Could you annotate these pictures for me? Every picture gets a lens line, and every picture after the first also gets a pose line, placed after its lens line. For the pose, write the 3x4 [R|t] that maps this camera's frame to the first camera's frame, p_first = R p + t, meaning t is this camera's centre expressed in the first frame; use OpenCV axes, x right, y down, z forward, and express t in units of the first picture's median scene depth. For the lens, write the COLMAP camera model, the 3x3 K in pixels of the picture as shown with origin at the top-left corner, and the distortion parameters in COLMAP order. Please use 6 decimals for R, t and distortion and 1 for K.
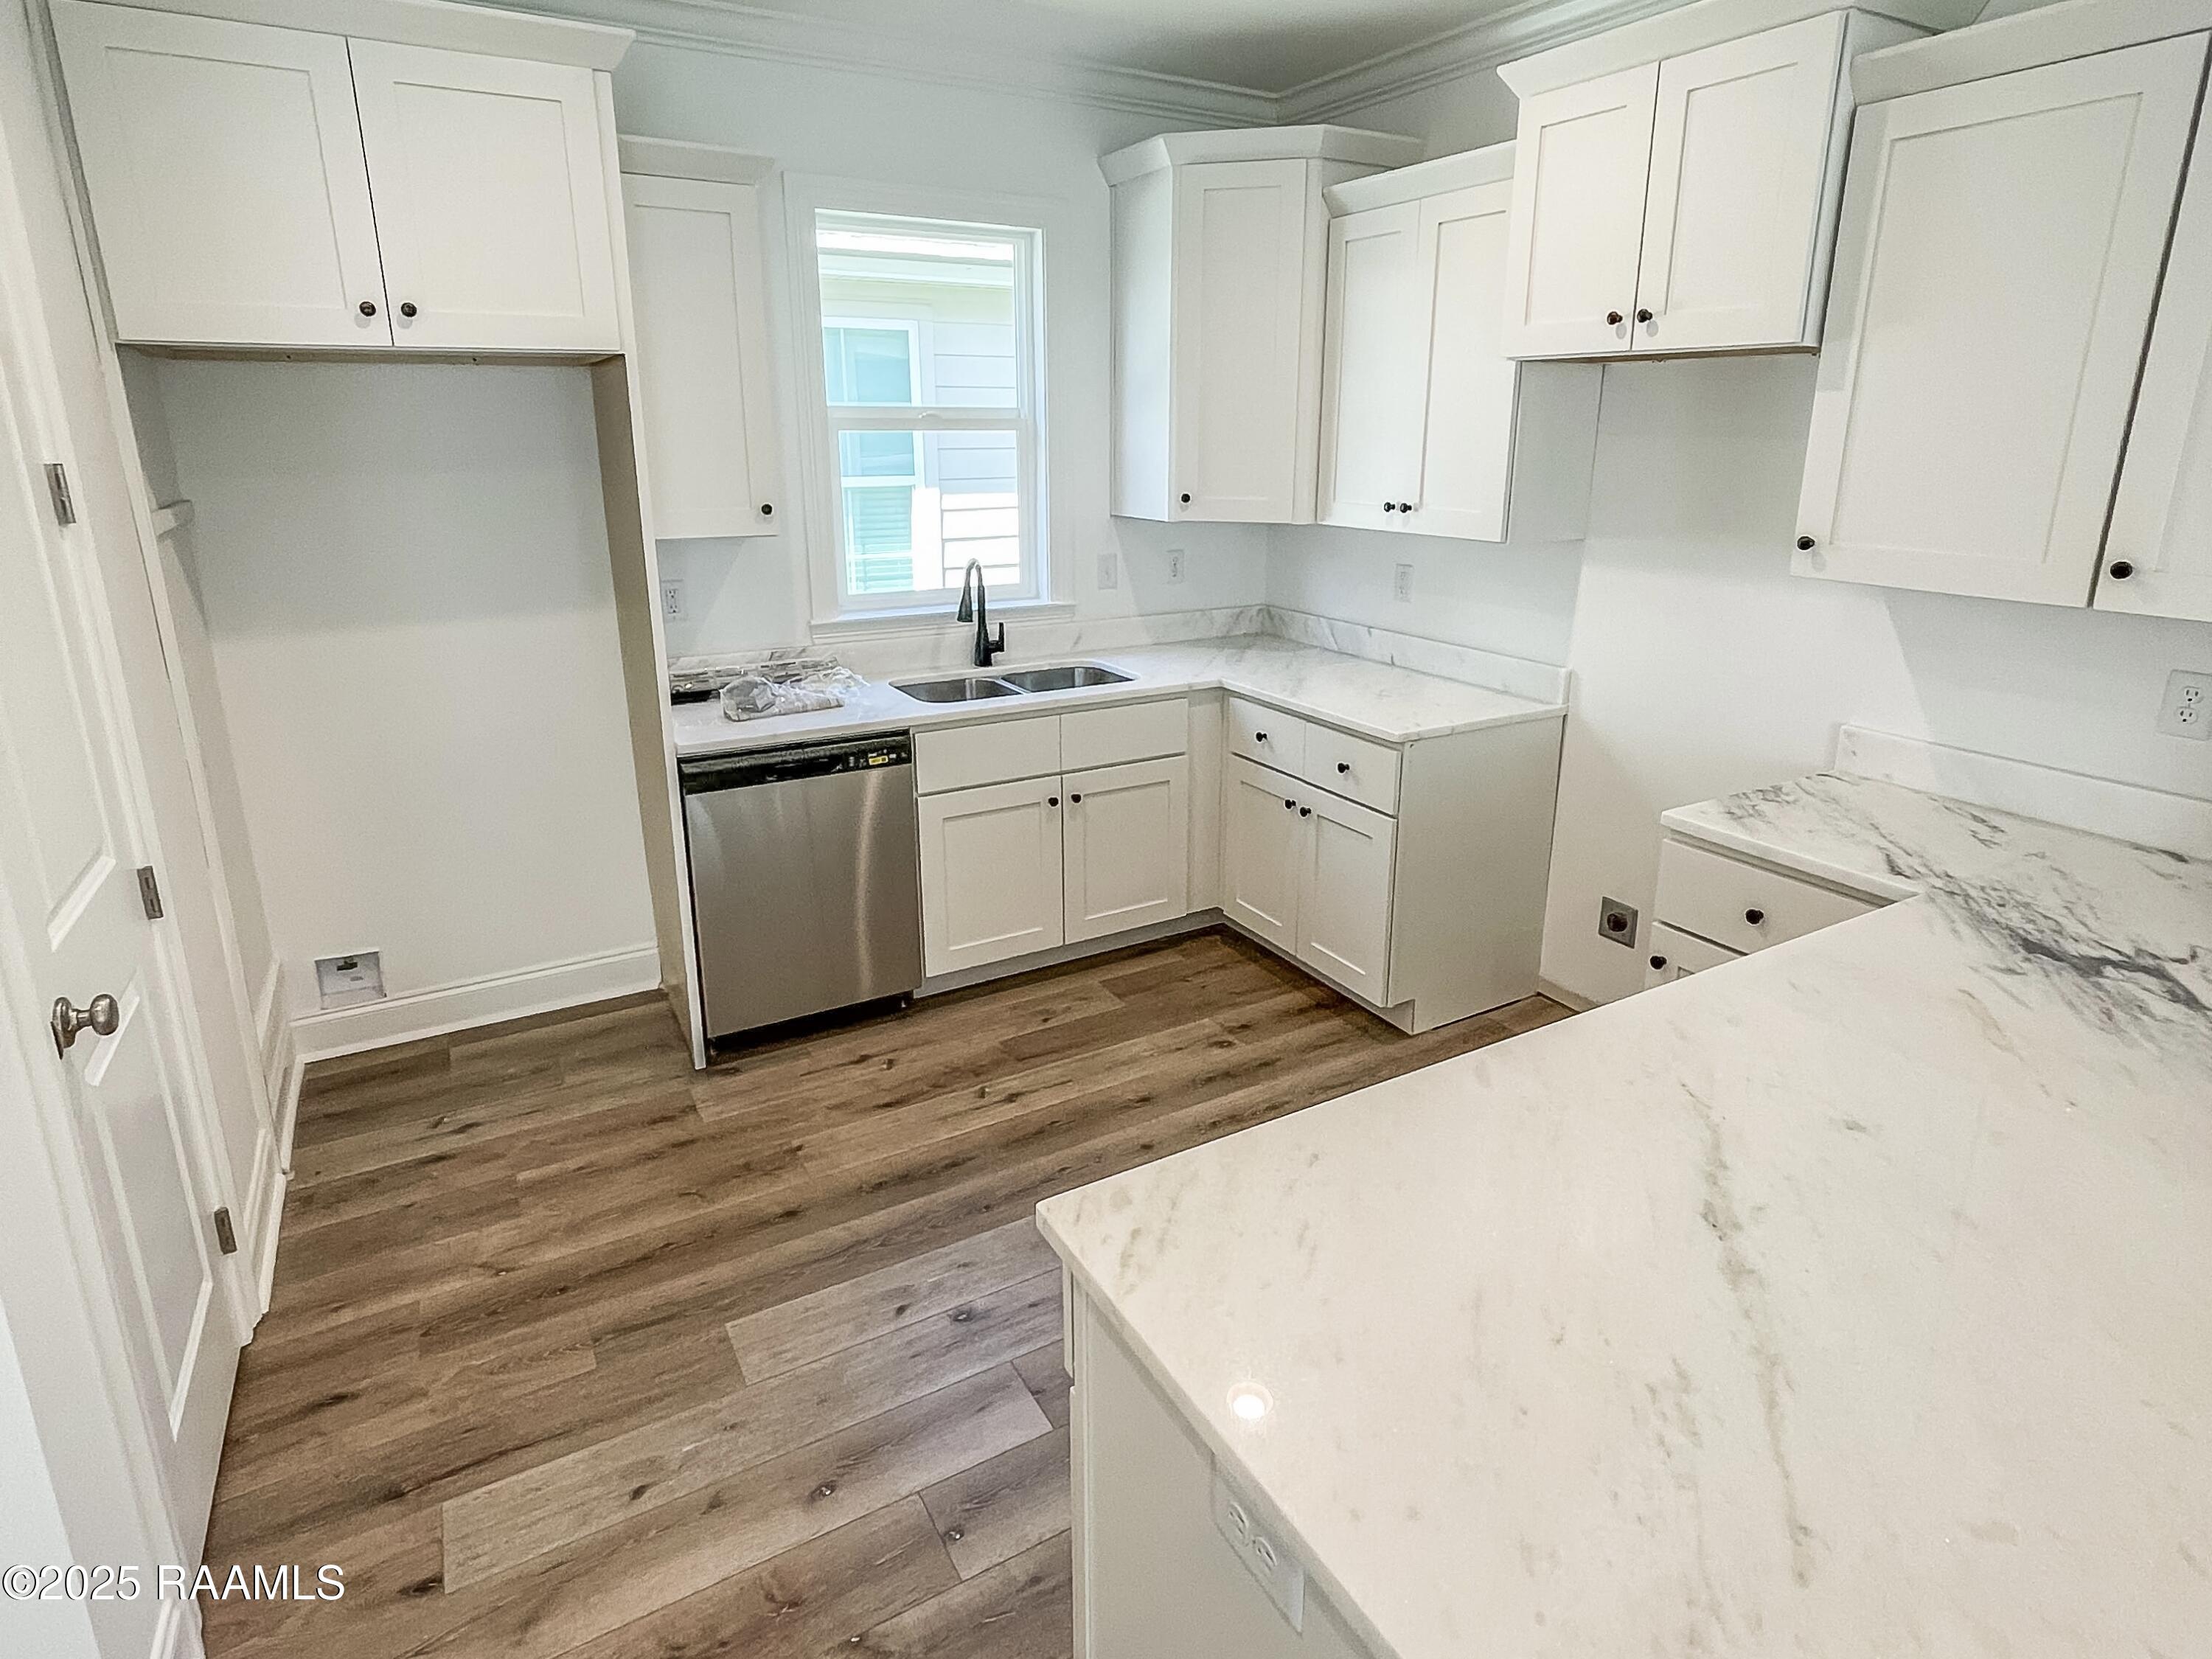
lens RADIAL K [[1180.7, 0, 1108.6], [0, 1180.7, 728.1], [0, 0, 1]] dist [0.001676, -0.001436]
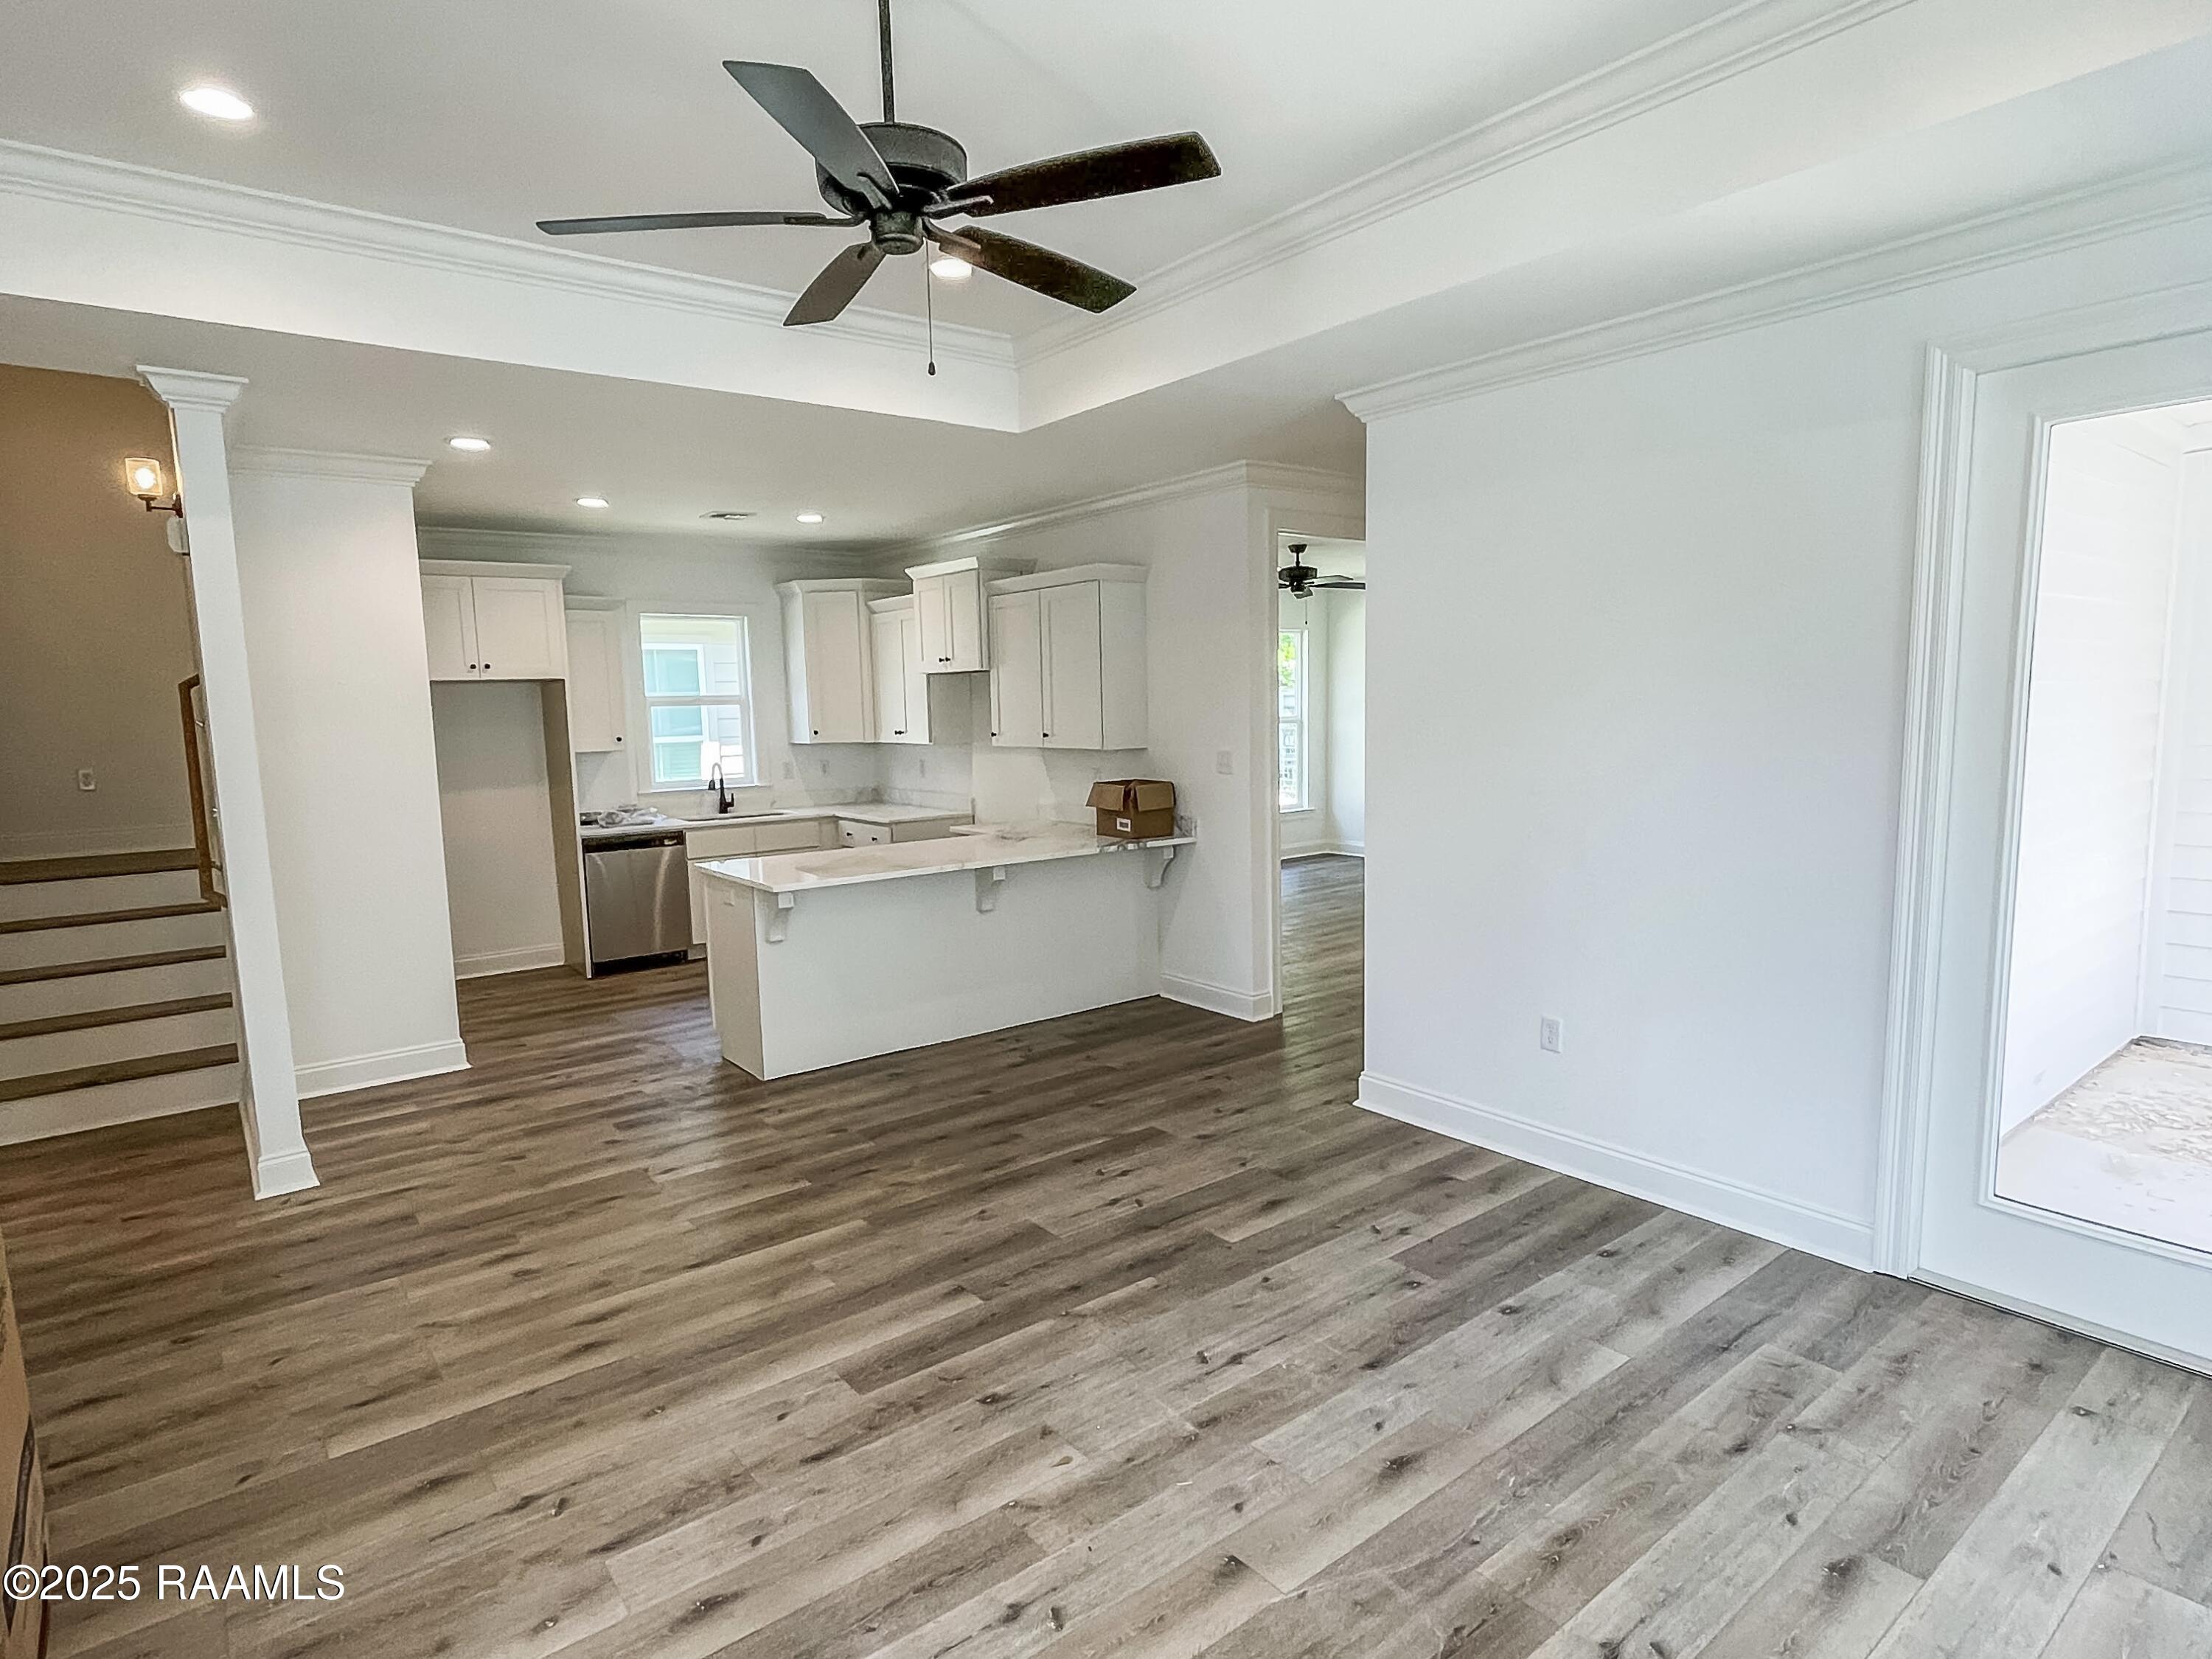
lens RADIAL K [[1180.7, 0, 1120.7], [0, 1180.7, 839.1], [0, 0, 1]] dist [0.001676, -0.001436]
pose [[0.988573, -0.037715, 0.145950, 0.342374], [0.056773, 0.990057, -0.128705, 0.364842], [-0.139645, 0.135520, 0.980884, -1.398912]]
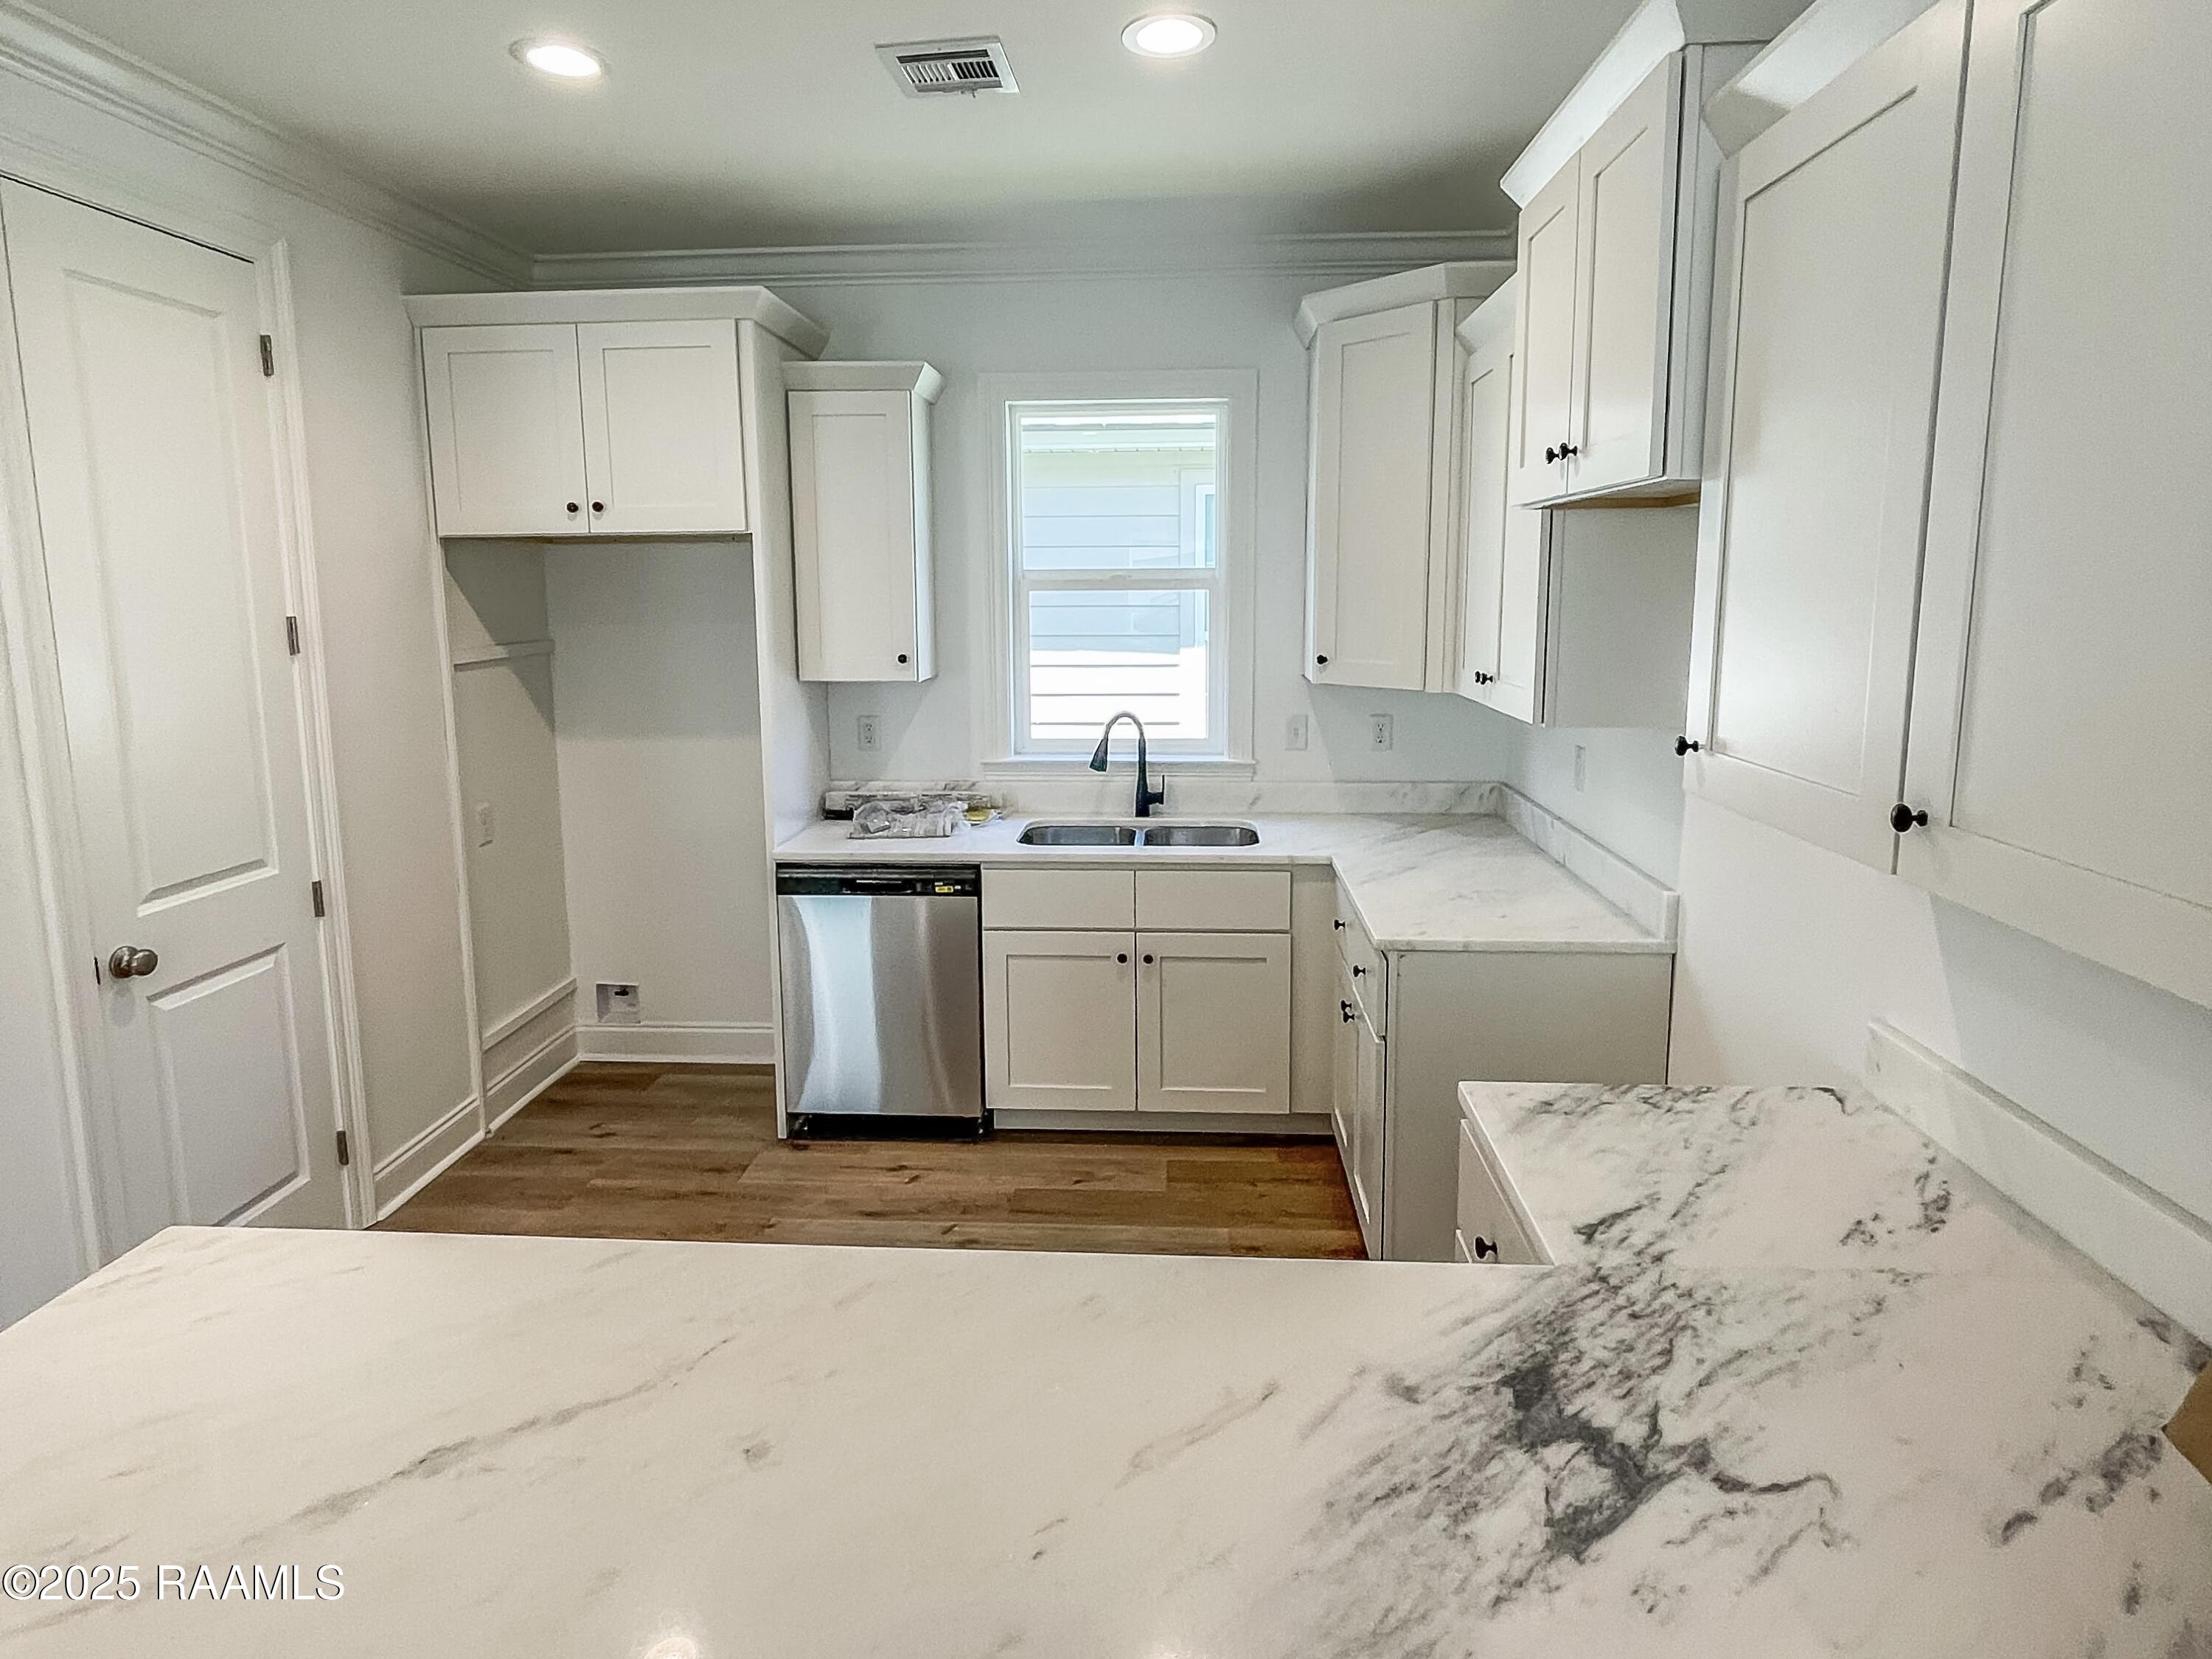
lens RADIAL K [[1180.7, 0, 1131.4], [0, 1180.7, 730.4], [0, 0, 1]] dist [0.001676, -0.001436]
pose [[0.840015, 0.062504, -0.538951, 0.508471], [-0.128326, 0.988046, -0.085423, -0.045111], [0.527170, 0.140918, 0.837994, 0.160444]]
